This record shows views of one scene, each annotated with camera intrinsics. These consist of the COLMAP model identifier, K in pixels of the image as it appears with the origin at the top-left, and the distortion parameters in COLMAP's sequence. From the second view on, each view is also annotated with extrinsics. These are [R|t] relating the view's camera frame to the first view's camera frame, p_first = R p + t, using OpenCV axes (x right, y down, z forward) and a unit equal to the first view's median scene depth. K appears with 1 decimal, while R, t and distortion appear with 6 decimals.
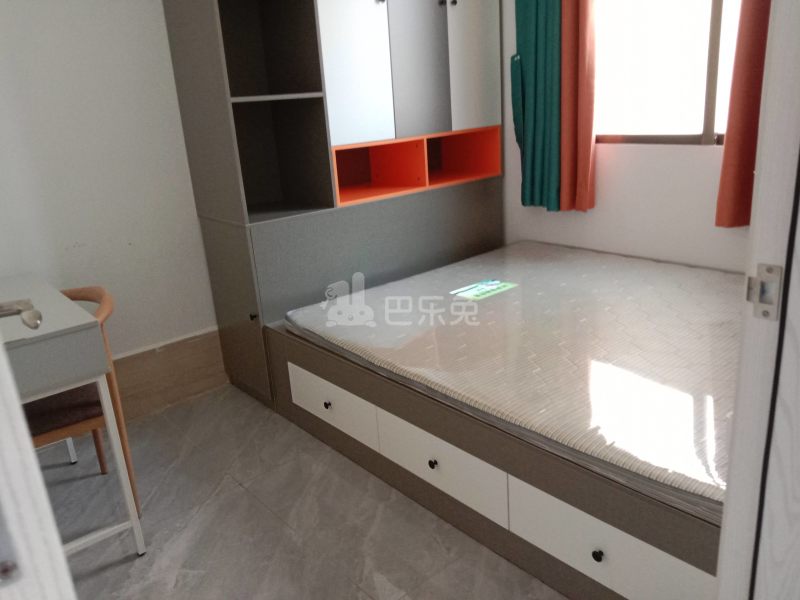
lens RADIAL K [[644.1, 0, 403.6], [0, 644.1, 314.5], [0, 0, 1]] dist [0.178332, -0.410411]
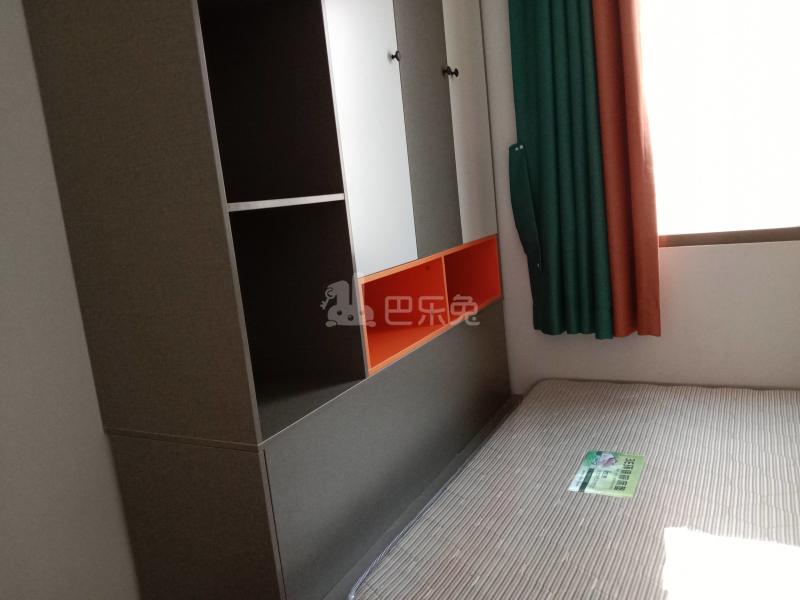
lens RADIAL K [[644.1, 0, 403.6], [0, 644.1, 314.5], [0, 0, 1]] dist [0.178332, -0.410411]
pose [[0.929155, -0.102535, 0.355187, -0.253403], [0.162427, 0.976293, -0.143069, -0.120060], [-0.332097, 0.190625, 0.923782, 0.397777]]
